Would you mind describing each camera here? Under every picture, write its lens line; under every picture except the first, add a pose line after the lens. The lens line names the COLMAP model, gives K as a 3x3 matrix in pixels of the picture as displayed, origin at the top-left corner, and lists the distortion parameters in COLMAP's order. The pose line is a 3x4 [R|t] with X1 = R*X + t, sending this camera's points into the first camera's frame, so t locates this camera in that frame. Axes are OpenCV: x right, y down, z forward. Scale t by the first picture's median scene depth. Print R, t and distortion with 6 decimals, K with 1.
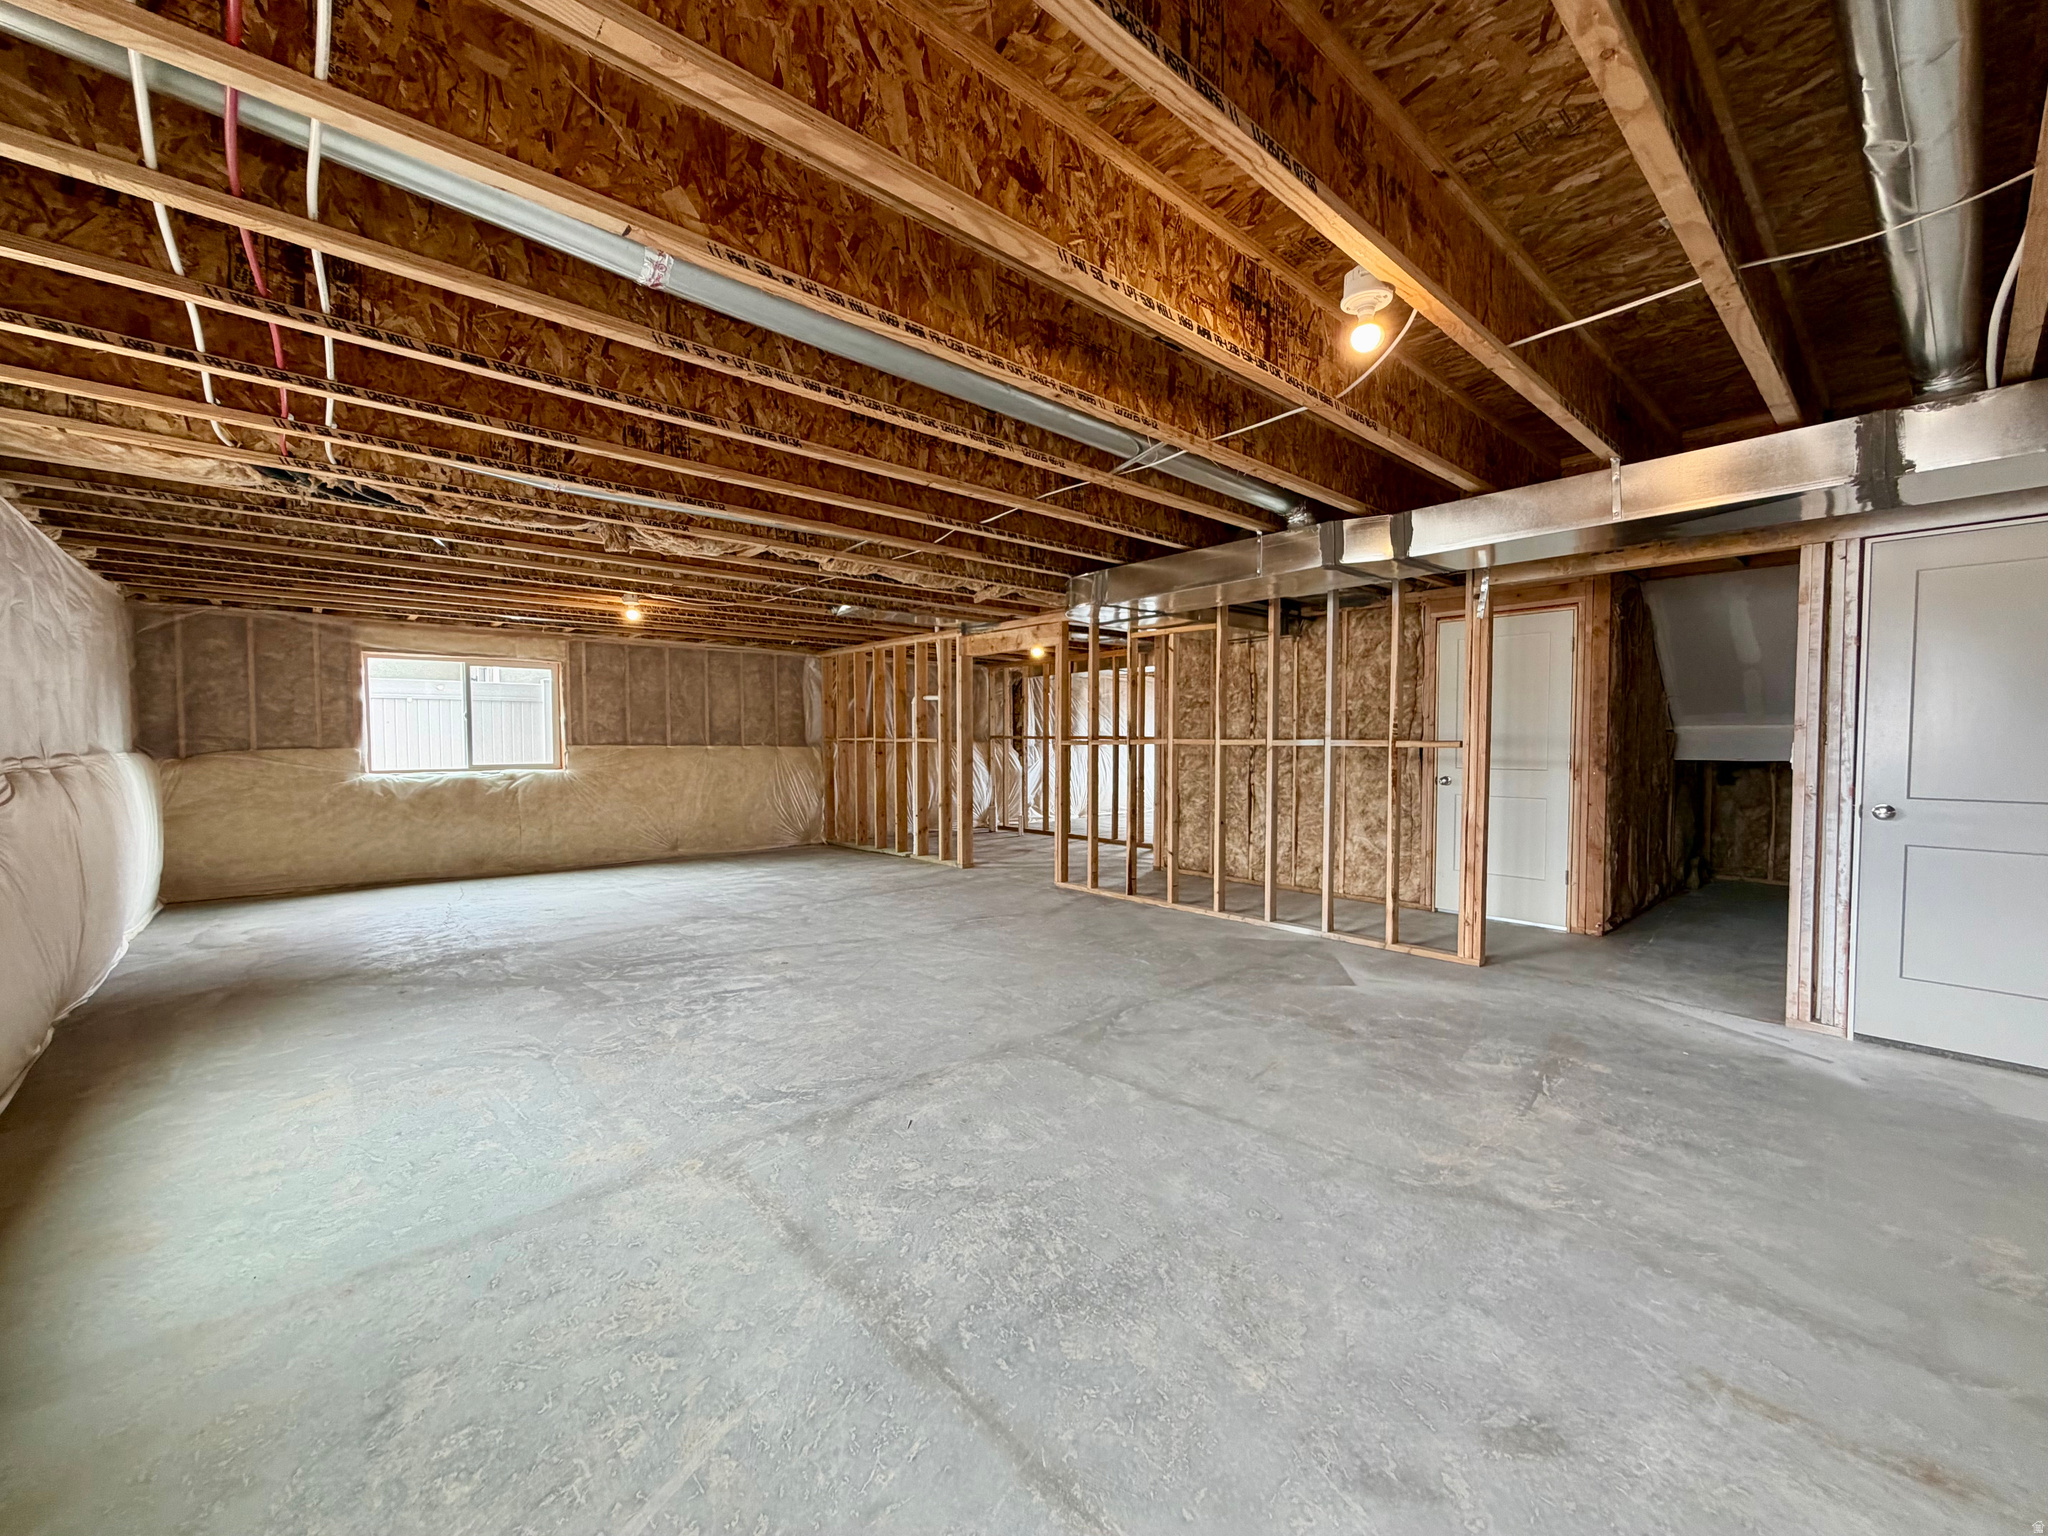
lens RADIAL K [[815.8, 0, 1014.8], [0, 815.8, 767.9], [0, 0, 1]] dist [0.002389, 0.000467]
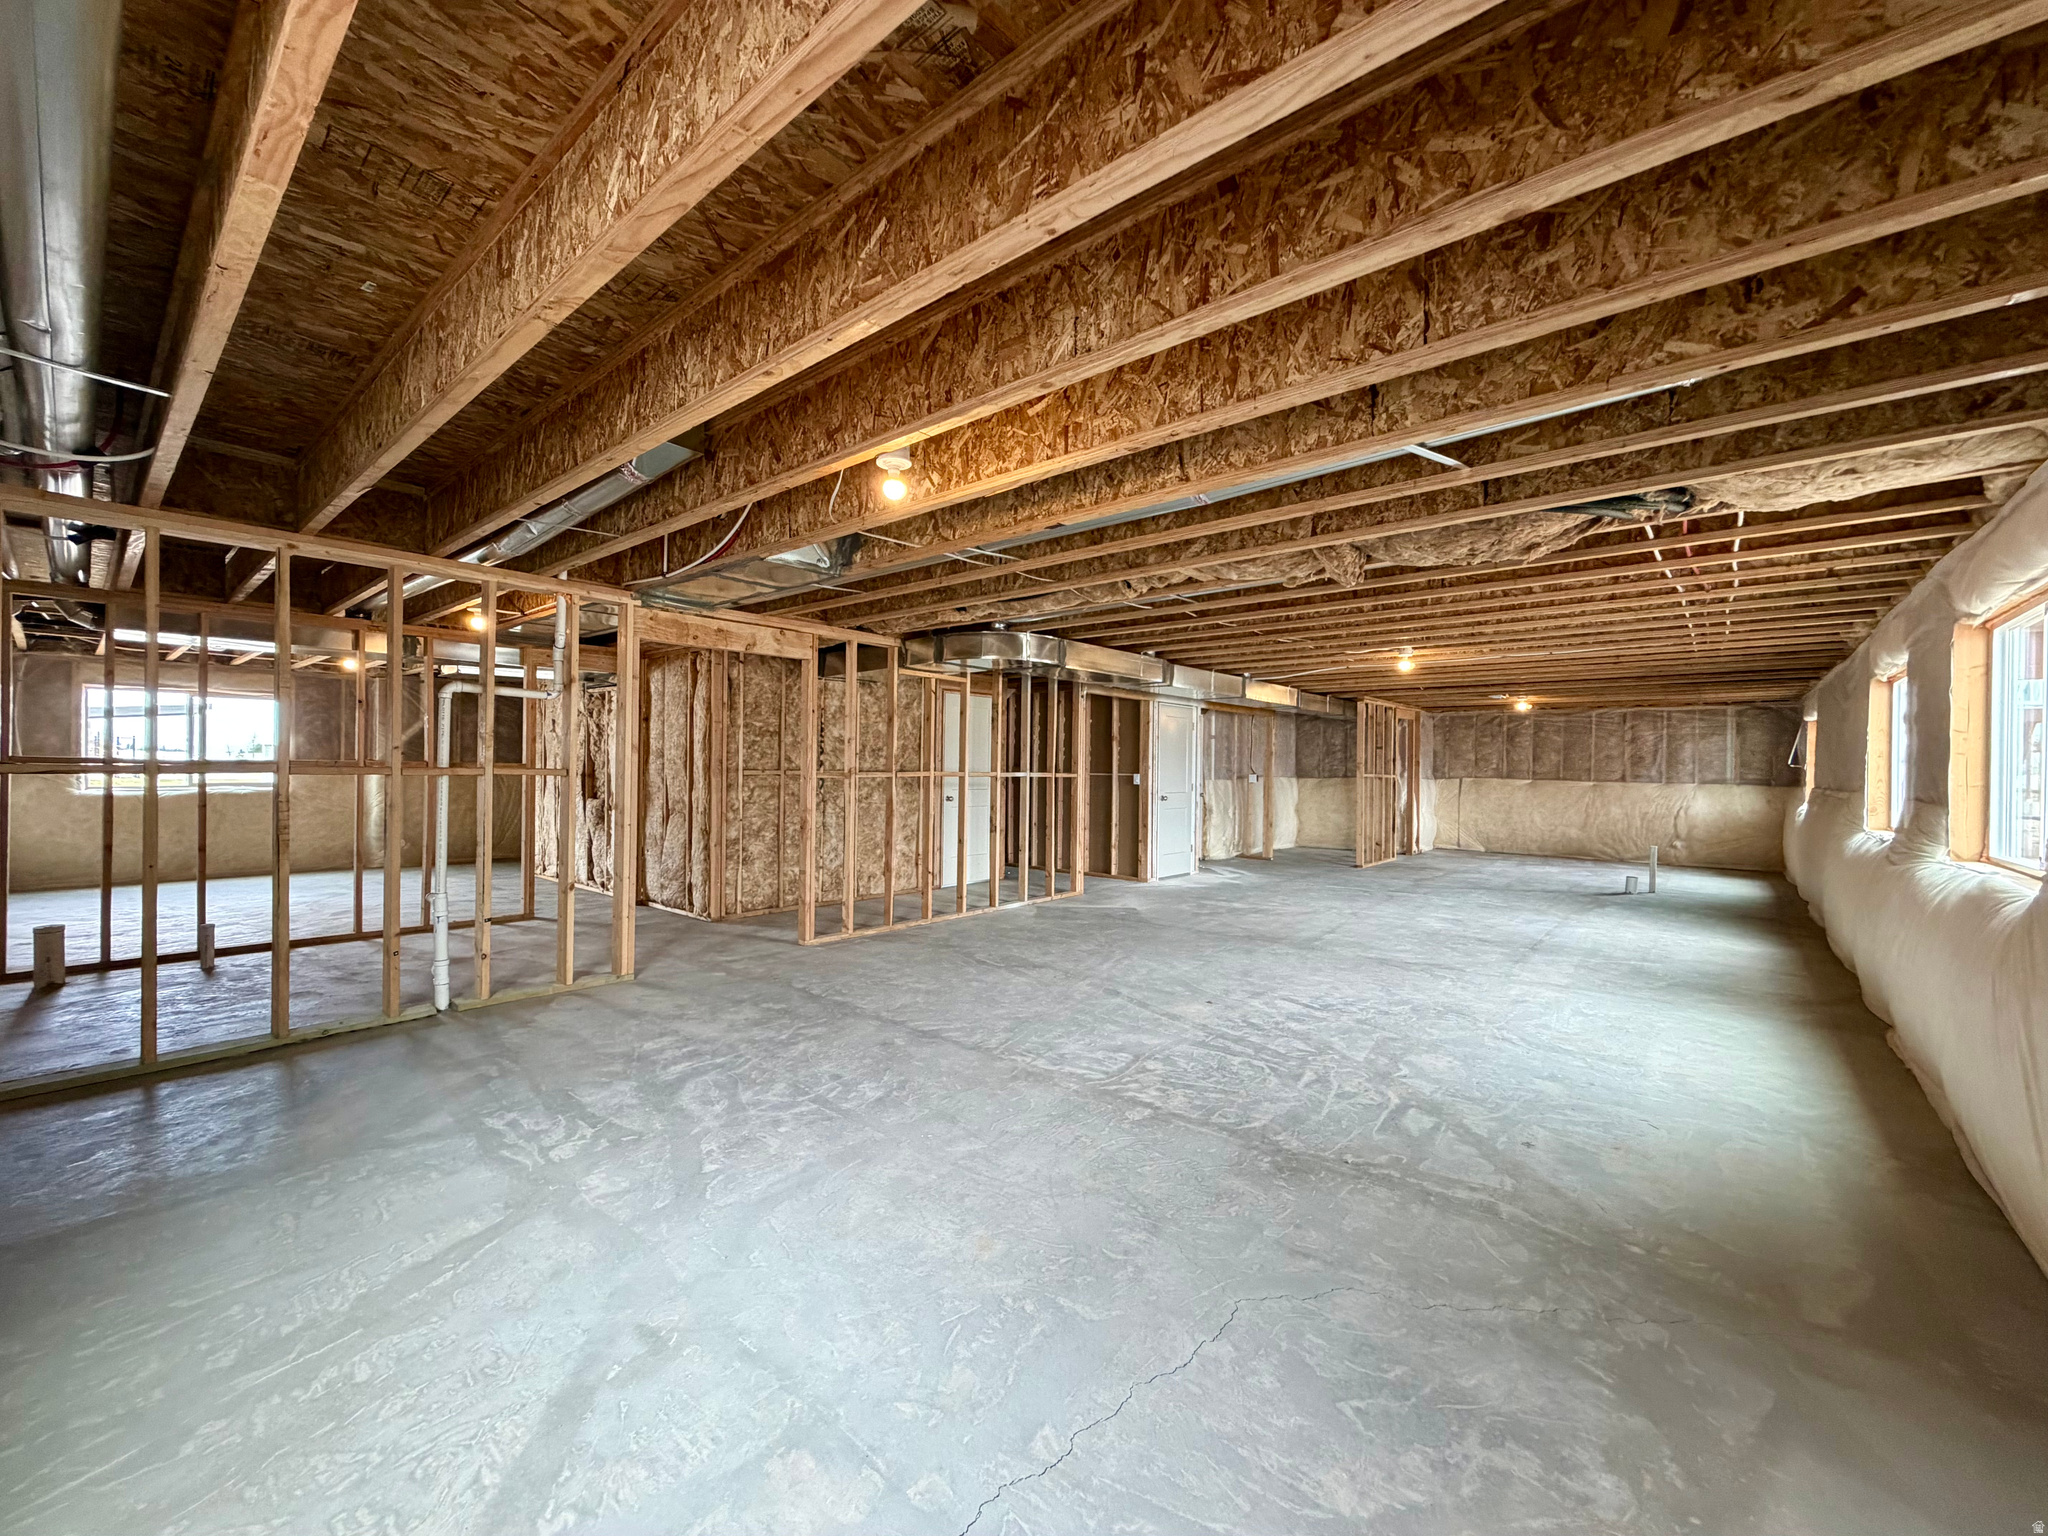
lens RADIAL K [[815.8, 0, 1026.5], [0, 815.8, 770.0], [0, 0, 1]] dist [0.002389, 0.000467]
pose [[-0.144181, -0.003658, 0.989545, -1.343614], [0.023700, 0.999694, 0.007149, -0.061008], [-0.989267, 0.024483, -0.144050, 1.479203]]
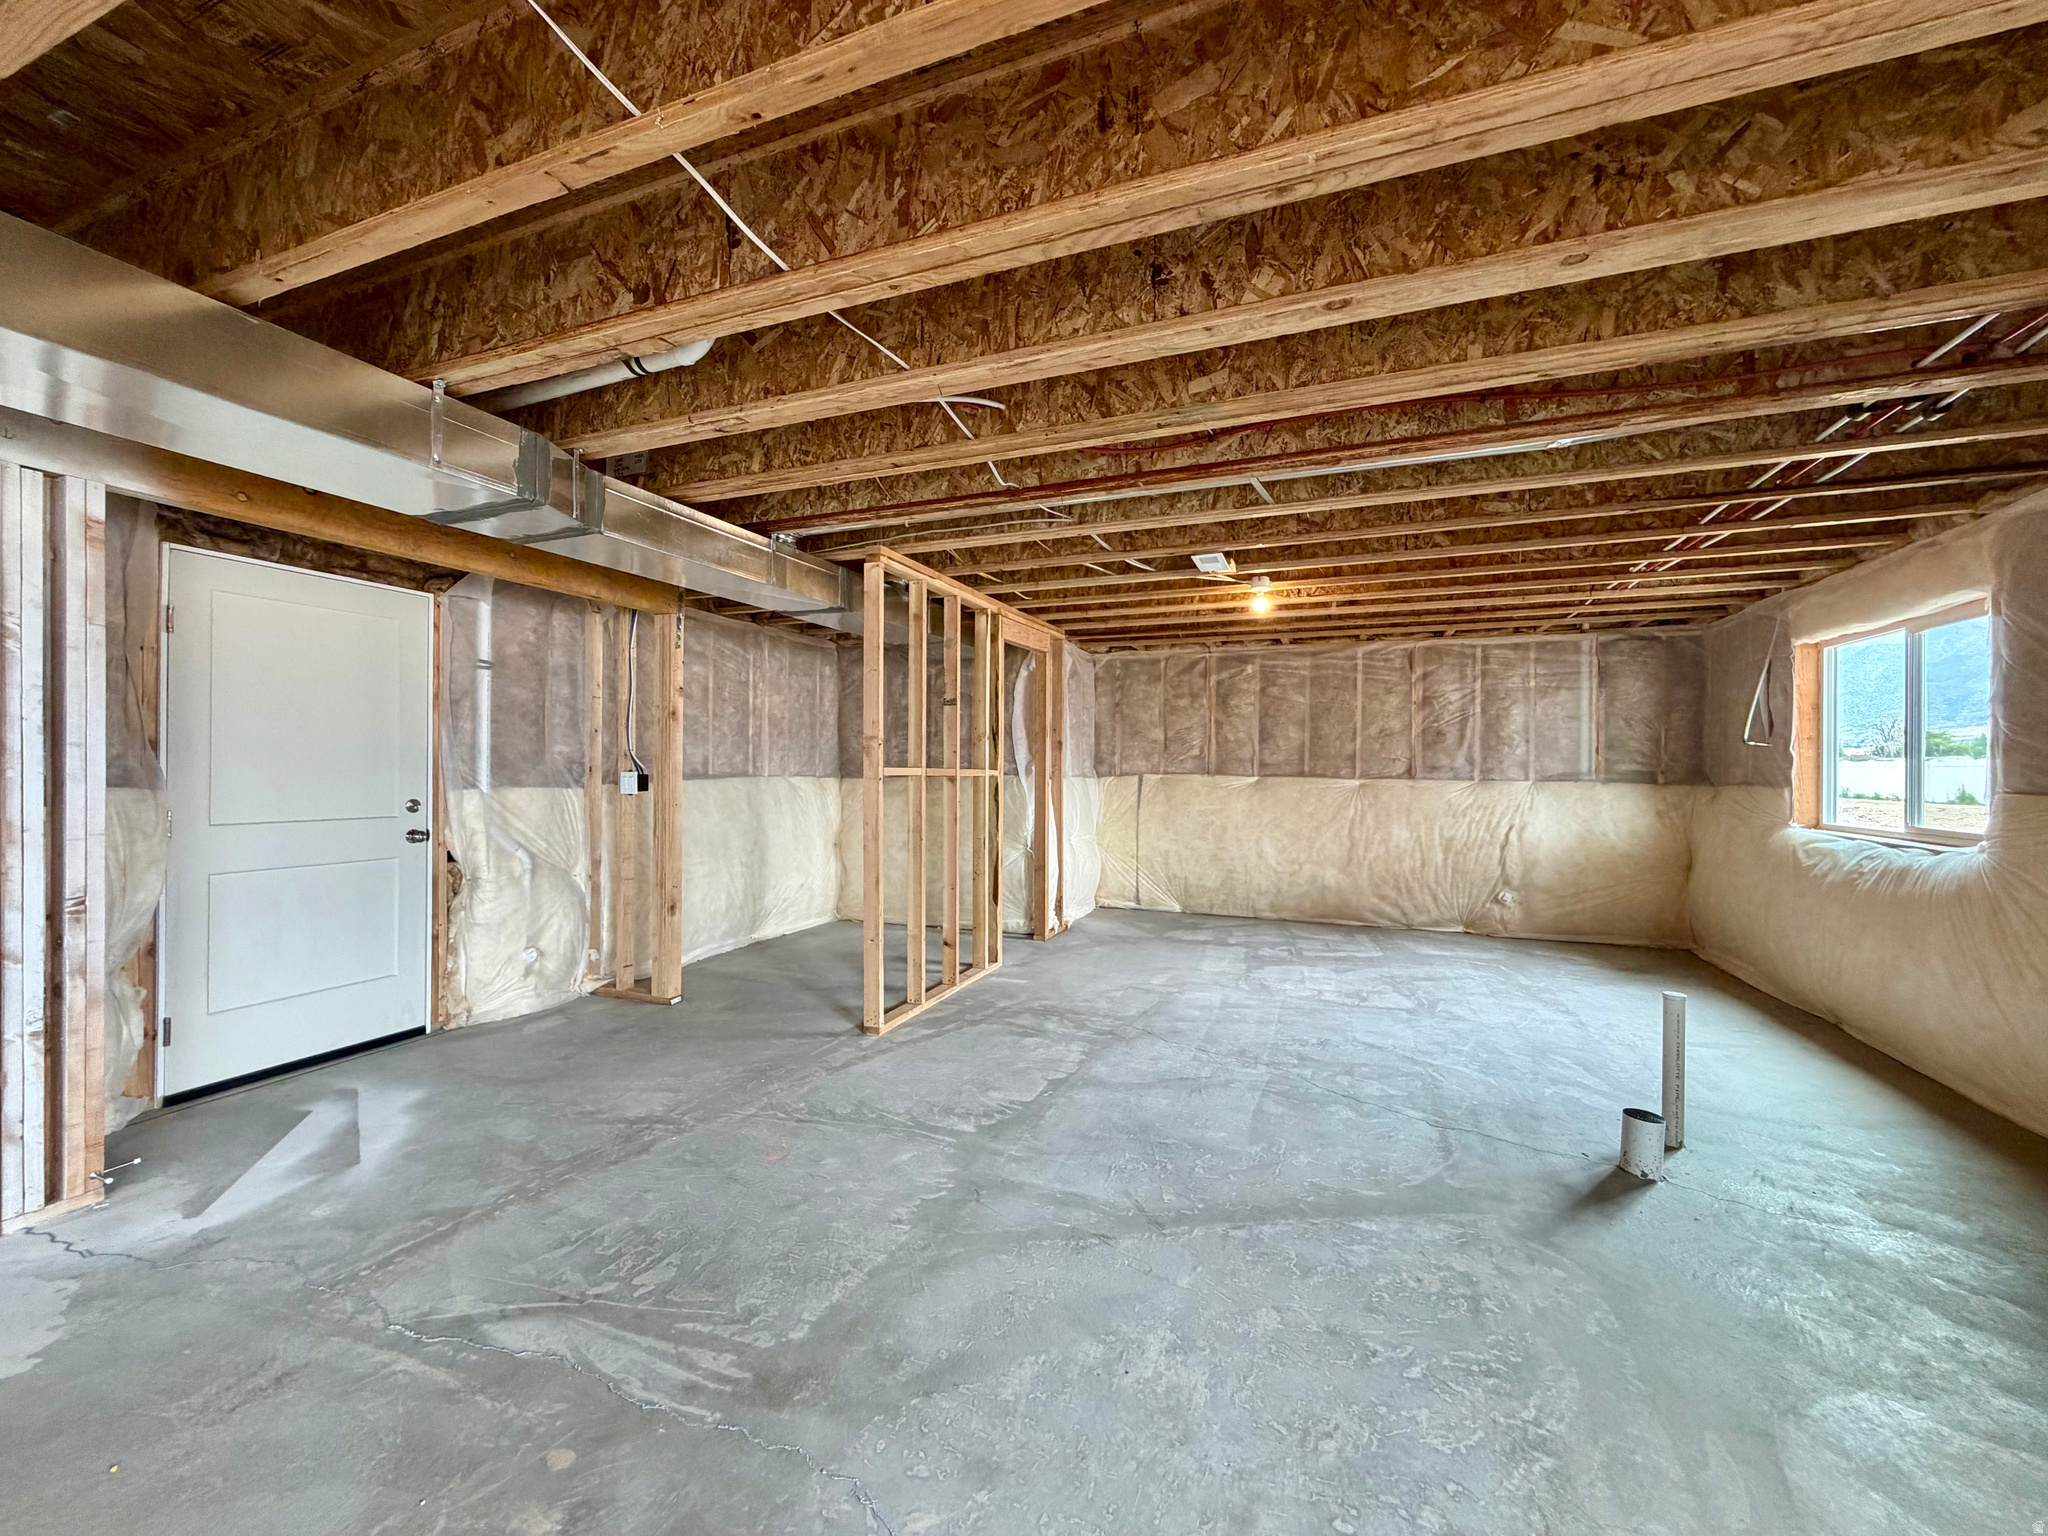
lens RADIAL K [[815.8, 0, 1023.7], [0, 815.8, 768.7], [0, 0, 1]] dist [0.002389, 0.000467]
pose [[-0.447827, -0.001516, 0.894119, -0.870870], [0.027861, 0.999489, 0.015650, -0.045587], [-0.893686, 0.031919, -0.447556, 1.113708]]
